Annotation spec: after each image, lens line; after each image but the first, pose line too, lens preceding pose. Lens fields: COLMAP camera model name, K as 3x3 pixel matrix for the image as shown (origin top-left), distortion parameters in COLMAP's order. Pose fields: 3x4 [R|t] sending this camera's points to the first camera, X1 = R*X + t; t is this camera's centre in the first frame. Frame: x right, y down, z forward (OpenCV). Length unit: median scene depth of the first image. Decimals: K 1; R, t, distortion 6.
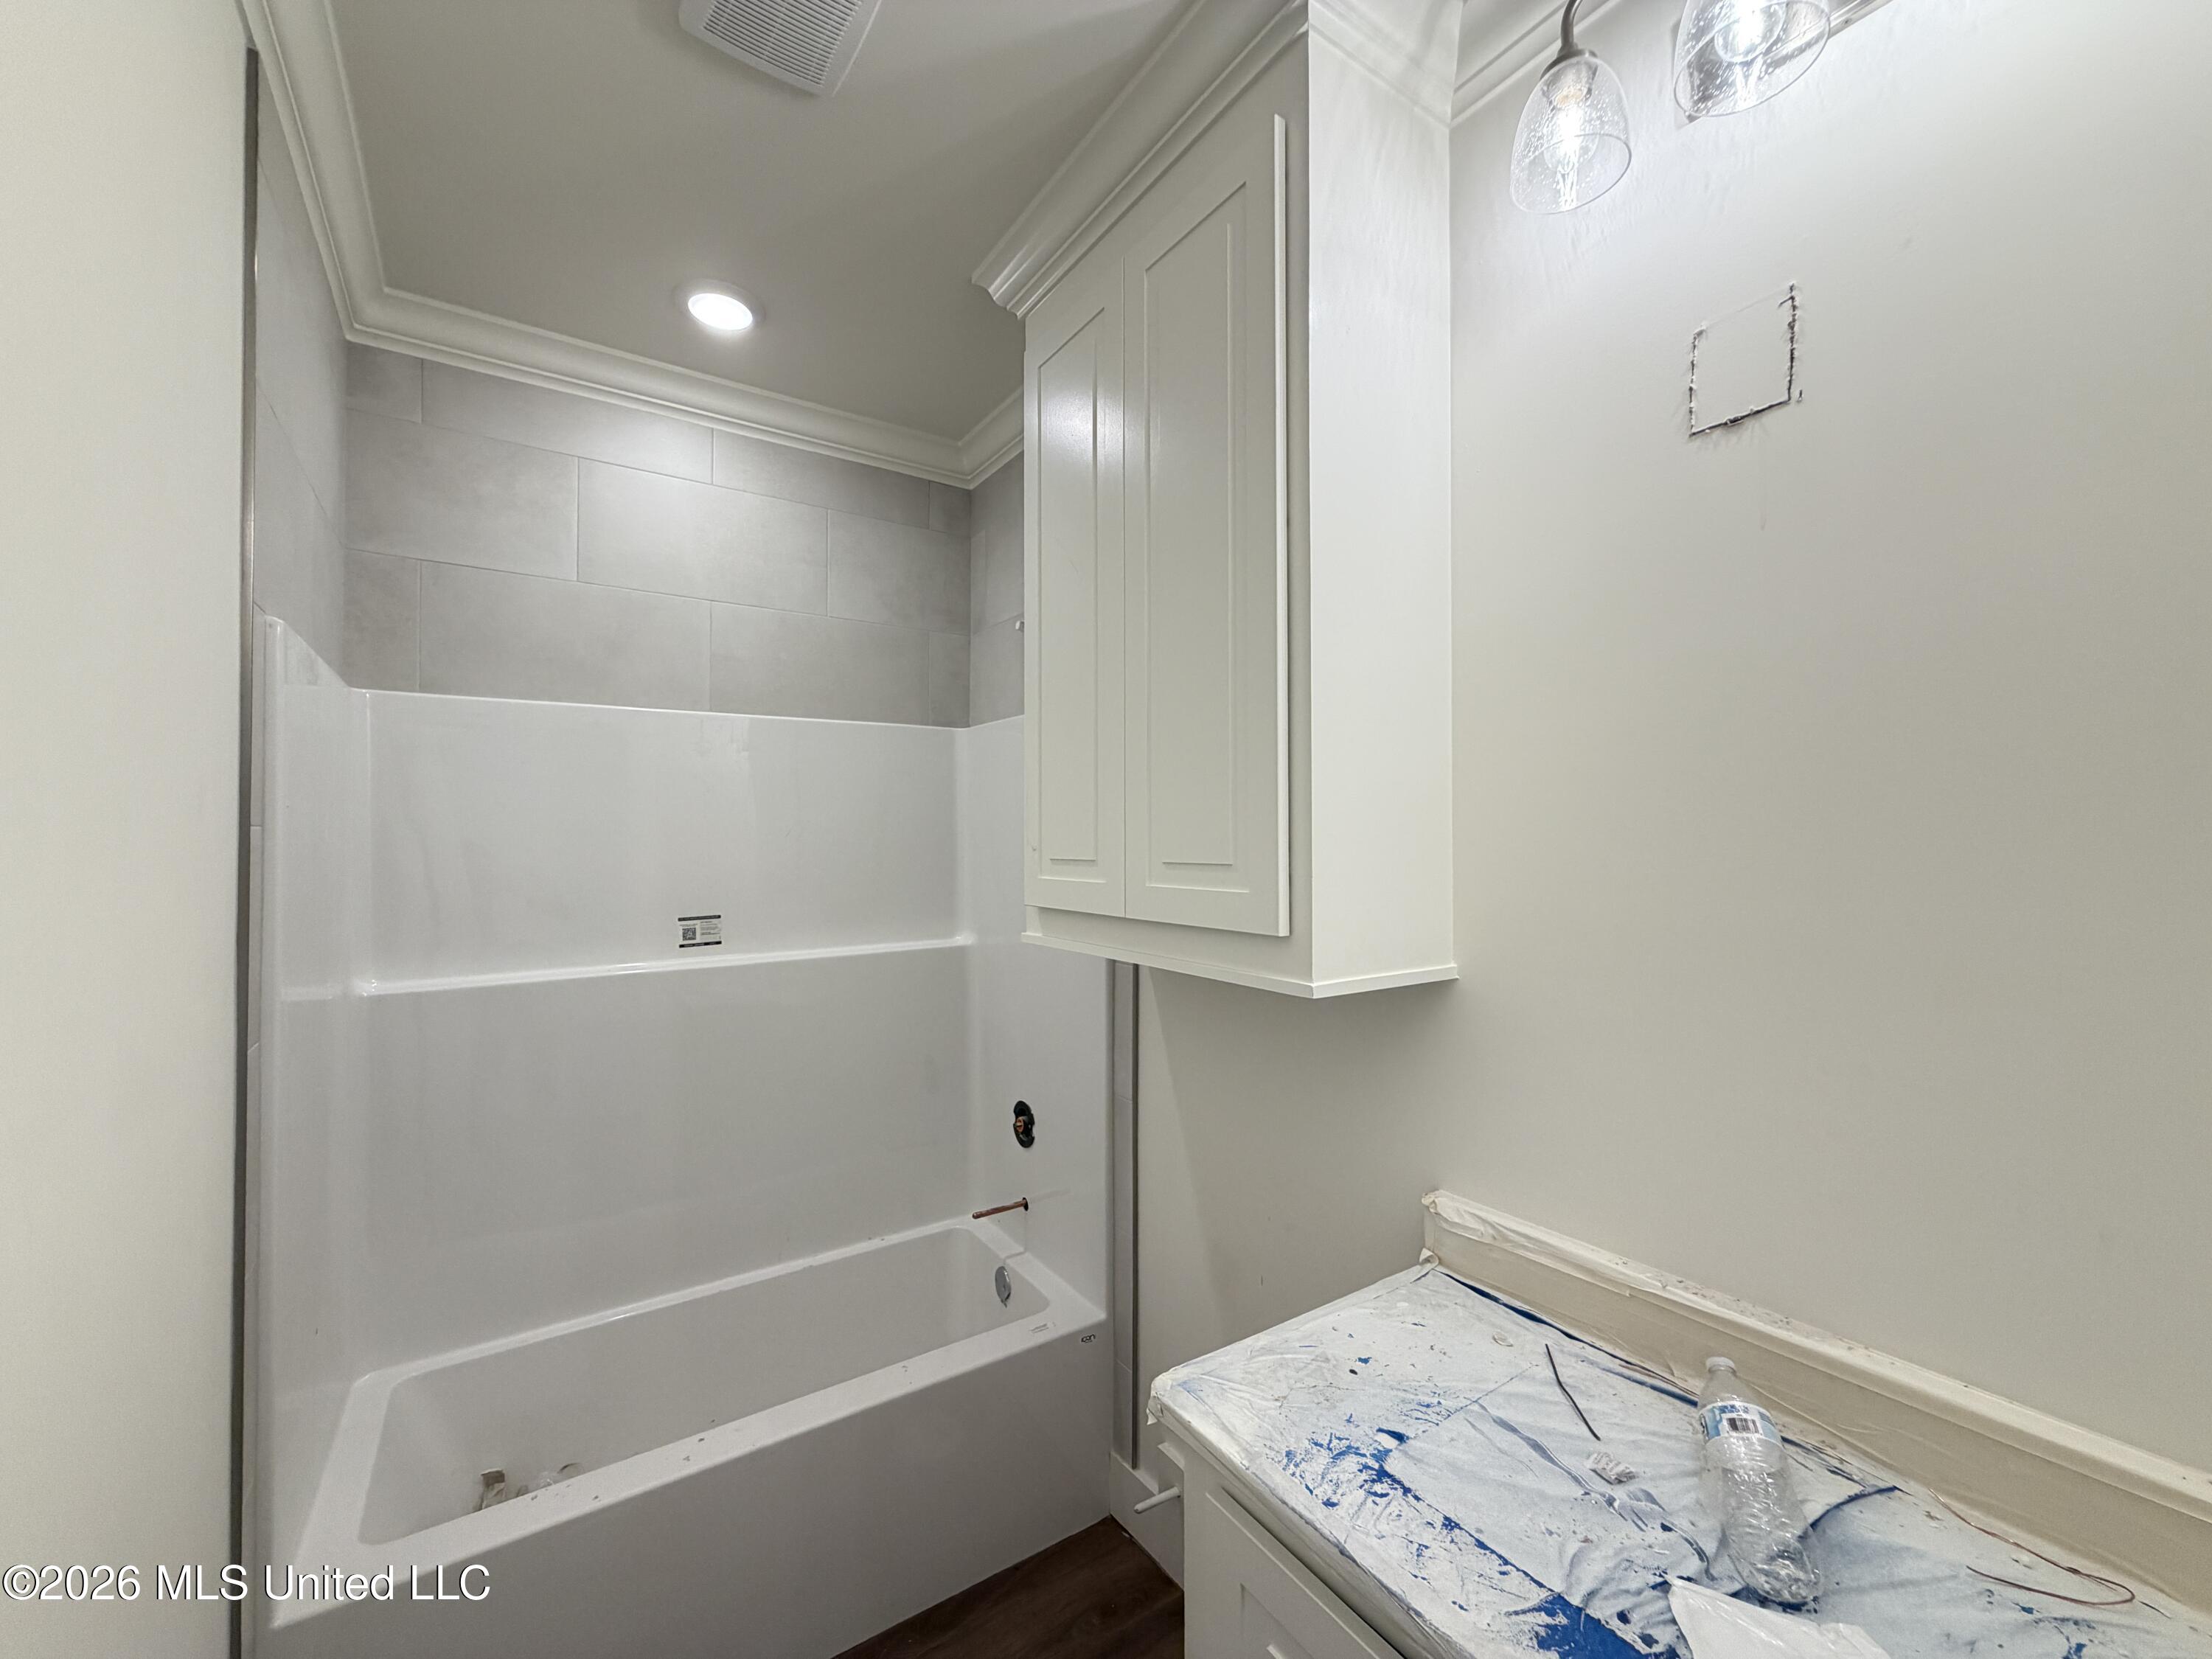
lens RADIAL K [[882.1, 0, 1104.0], [0, 882.1, 833.5], [0, 0, 1]] dist [-0.000865, 0.000457]
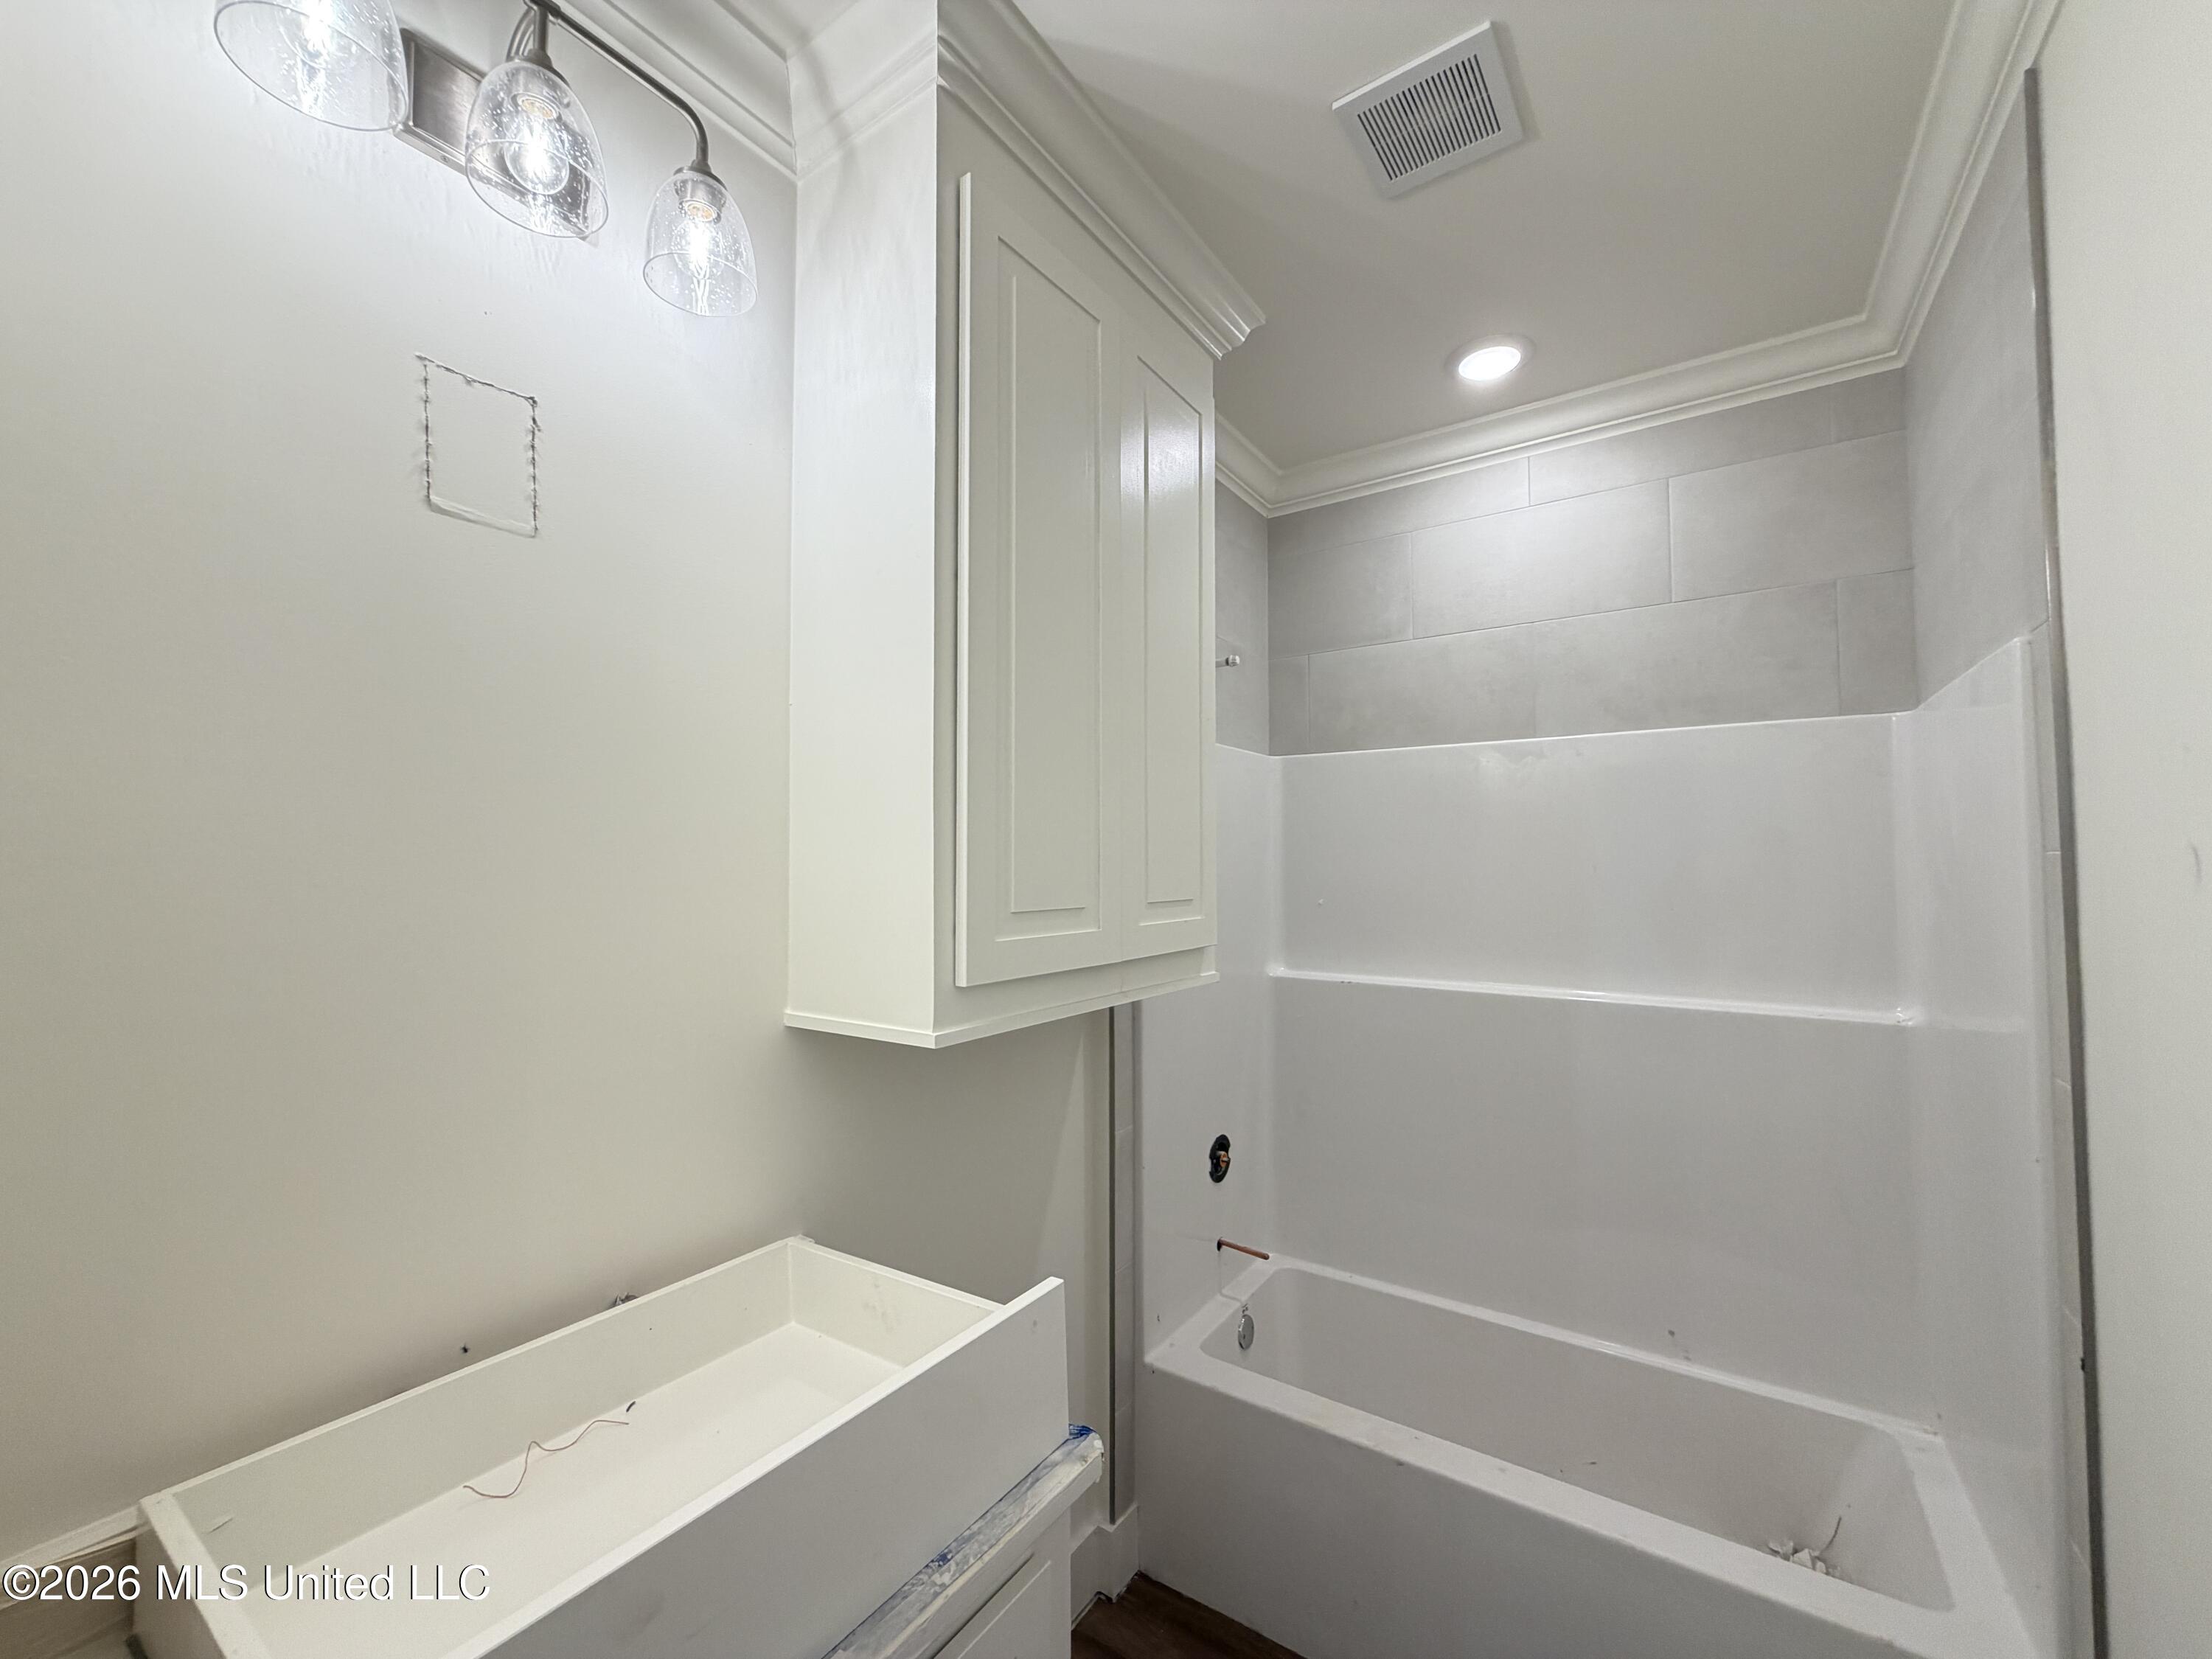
lens RADIAL K [[882.1, 0, 1097.9], [0, 882.1, 825.5], [0, 0, 1]] dist [-0.000865, 0.000457]
pose [[0.354911, -0.035417, -0.934229, 0.339783], [0.004049, 0.999331, -0.036347, -0.006960], [0.934891, 0.009117, 0.354817, 0.210850]]
